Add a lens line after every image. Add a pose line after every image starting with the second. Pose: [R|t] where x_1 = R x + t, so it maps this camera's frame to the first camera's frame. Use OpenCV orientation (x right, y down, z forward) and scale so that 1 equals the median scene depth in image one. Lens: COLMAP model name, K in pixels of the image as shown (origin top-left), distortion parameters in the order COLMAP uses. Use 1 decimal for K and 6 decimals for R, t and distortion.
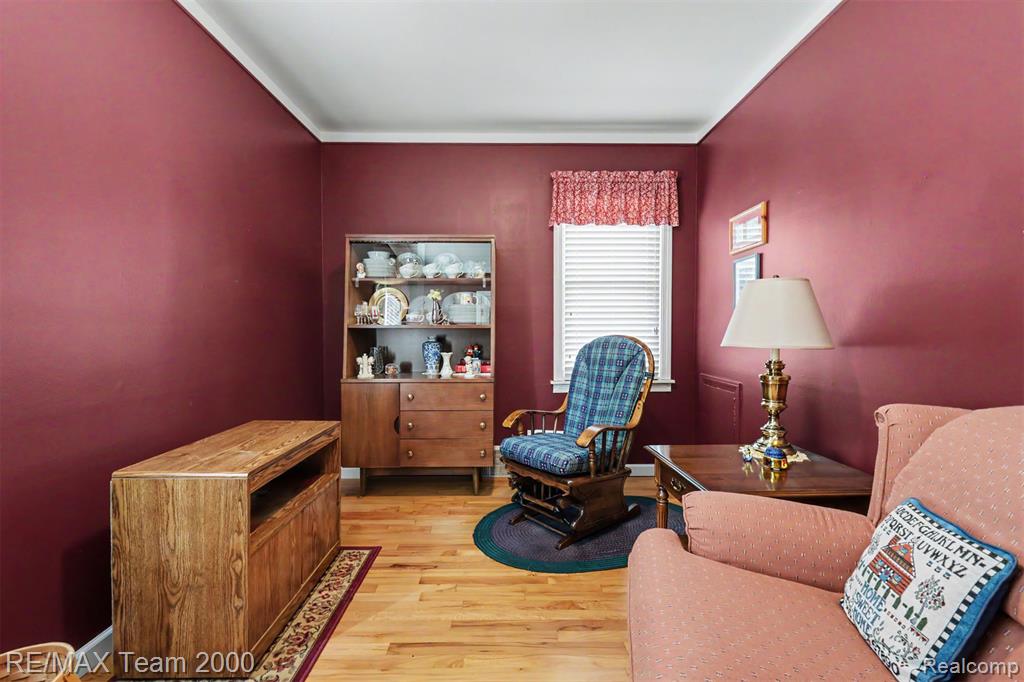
lens RADIAL K [[453.7, 0, 512.0], [0, 453.7, 339.1], [0, 0, 1]] dist [0.008848, -0.000924]
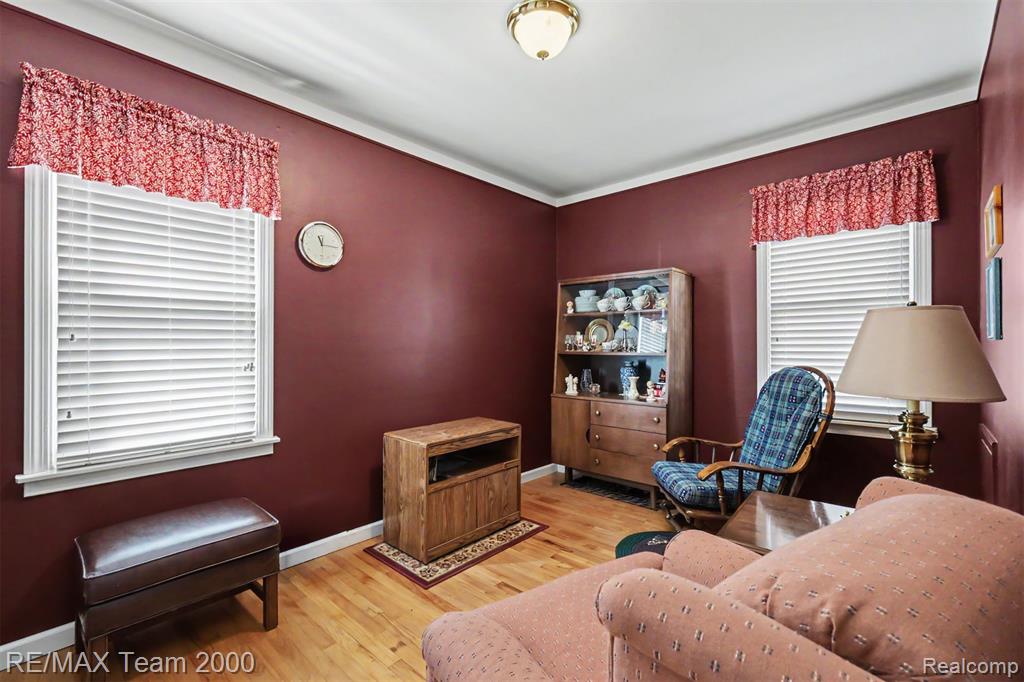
lens RADIAL K [[453.7, 0, 502.8], [0, 453.7, 340.1], [0, 0, 1]] dist [0.008848, -0.000924]
pose [[0.722266, -0.006493, -0.691585, 0.414838], [-0.011096, 0.999718, -0.020975, -0.034722], [0.691527, 0.022823, 0.721990, -0.027062]]
